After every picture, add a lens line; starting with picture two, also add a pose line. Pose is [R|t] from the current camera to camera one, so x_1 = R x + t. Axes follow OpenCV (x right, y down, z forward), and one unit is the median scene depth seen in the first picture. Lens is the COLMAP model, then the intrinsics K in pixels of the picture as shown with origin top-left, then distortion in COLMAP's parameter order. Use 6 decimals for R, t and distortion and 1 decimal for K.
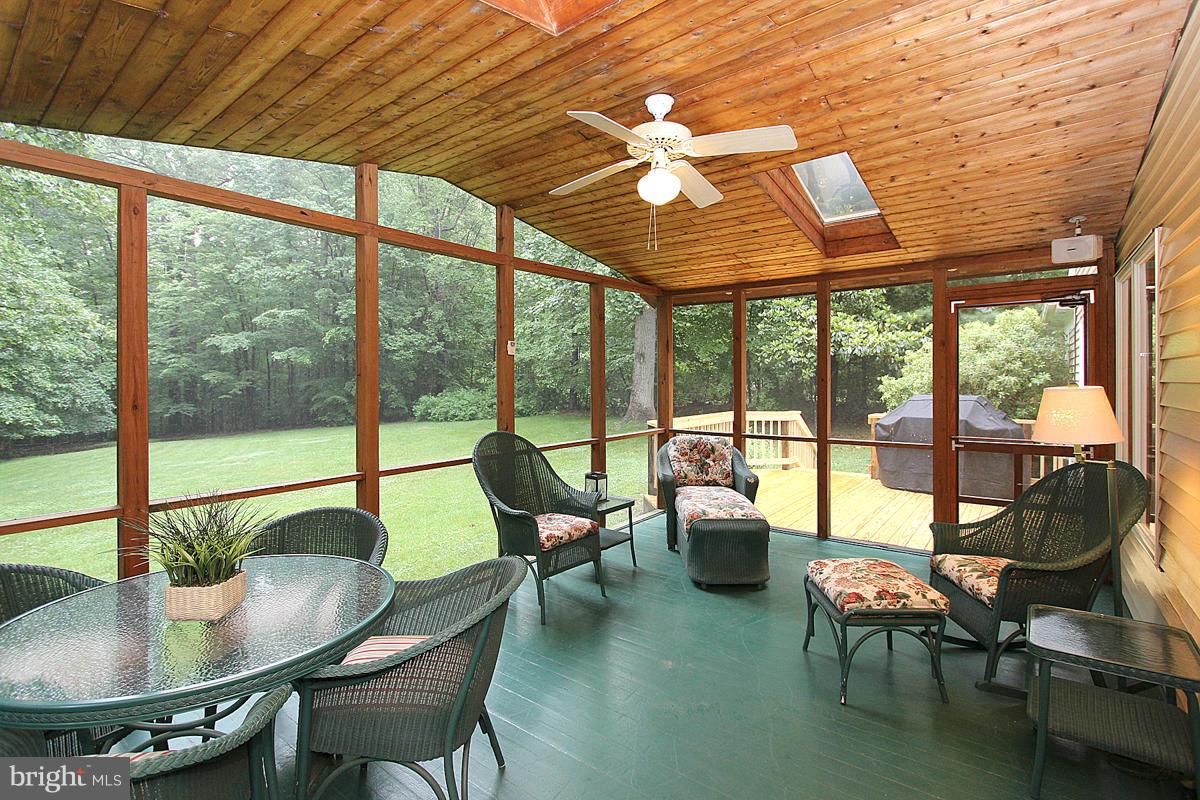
lens RADIAL K [[566.8, 0, 608.0], [0, 566.8, 381.8], [0, 0, 1]] dist [-0.017470, 0.000716]
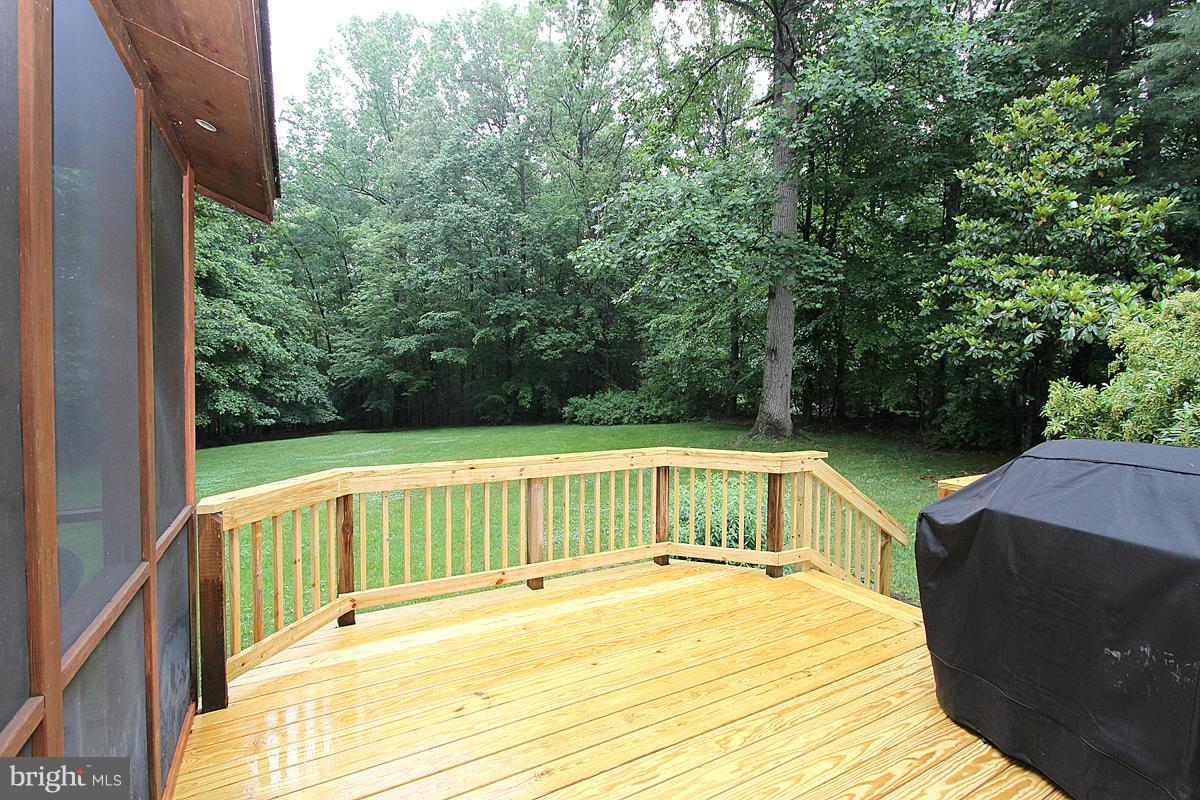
lens RADIAL K [[566.8, 0, 601.7], [0, 566.8, 393.6], [0, 0, 1]] dist [-0.017470, 0.000716]
pose [[0.921078, 0.017780, -0.388973, 0.103083], [-0.010922, 0.999744, 0.019835, -0.001211], [0.389226, -0.014021, 0.921036, 0.145679]]
